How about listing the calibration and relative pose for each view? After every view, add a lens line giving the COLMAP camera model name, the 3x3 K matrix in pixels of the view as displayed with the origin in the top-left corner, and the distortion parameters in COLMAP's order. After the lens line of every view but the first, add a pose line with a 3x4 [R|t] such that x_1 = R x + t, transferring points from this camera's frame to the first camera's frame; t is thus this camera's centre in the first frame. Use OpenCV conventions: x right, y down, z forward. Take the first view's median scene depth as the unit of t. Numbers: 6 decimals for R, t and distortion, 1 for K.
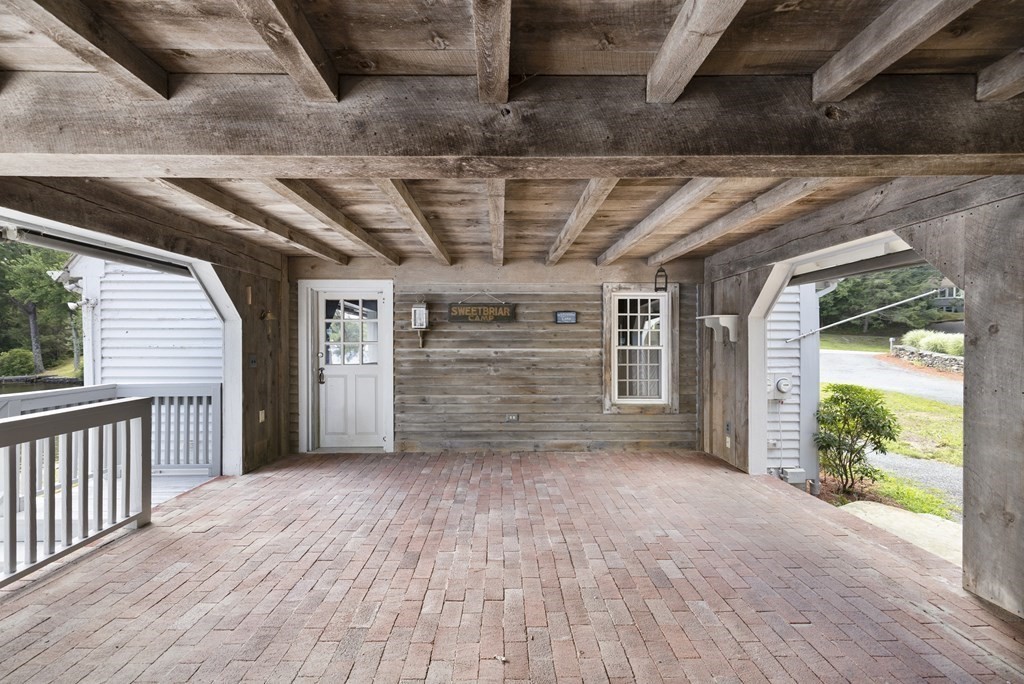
lens RADIAL K [[436.9, 0, 512.0], [0, 436.9, 342.0], [0, 0, 1]] dist [0.000256, 0.000134]
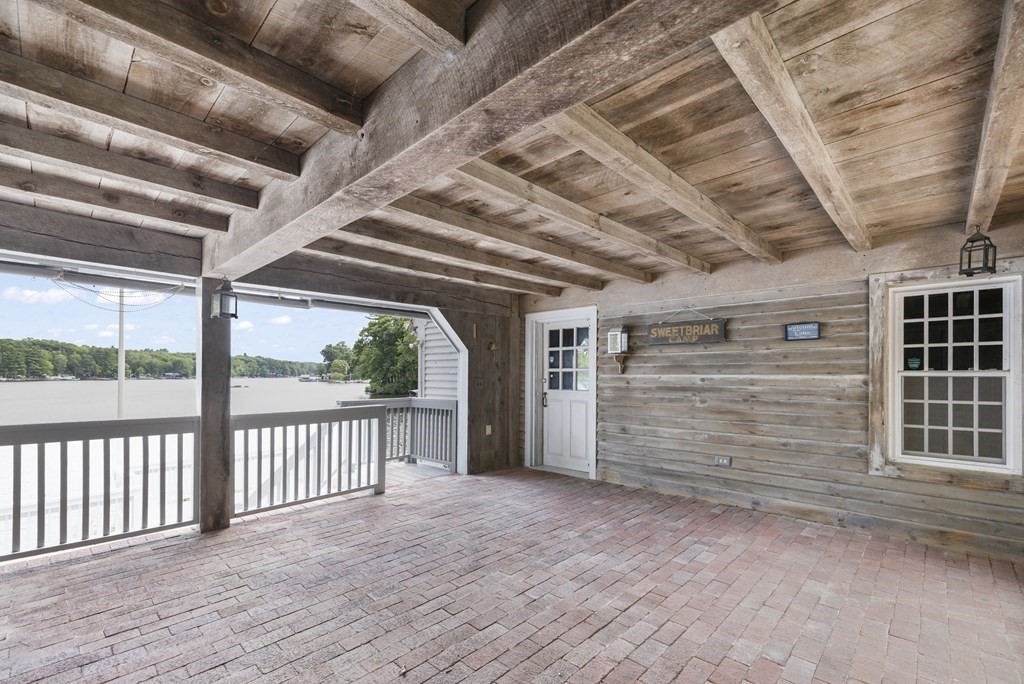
lens RADIAL K [[445.8, 0, 516.5], [0, 445.8, 368.7], [0, 0, 1]] dist [0.001689, 0.000190]
pose [[0.712280, -0.008947, -0.701839, 0.307609], [-0.000538, 0.999912, -0.013293, 0.014966], [0.701896, 0.009846, 0.712212, 0.153356]]
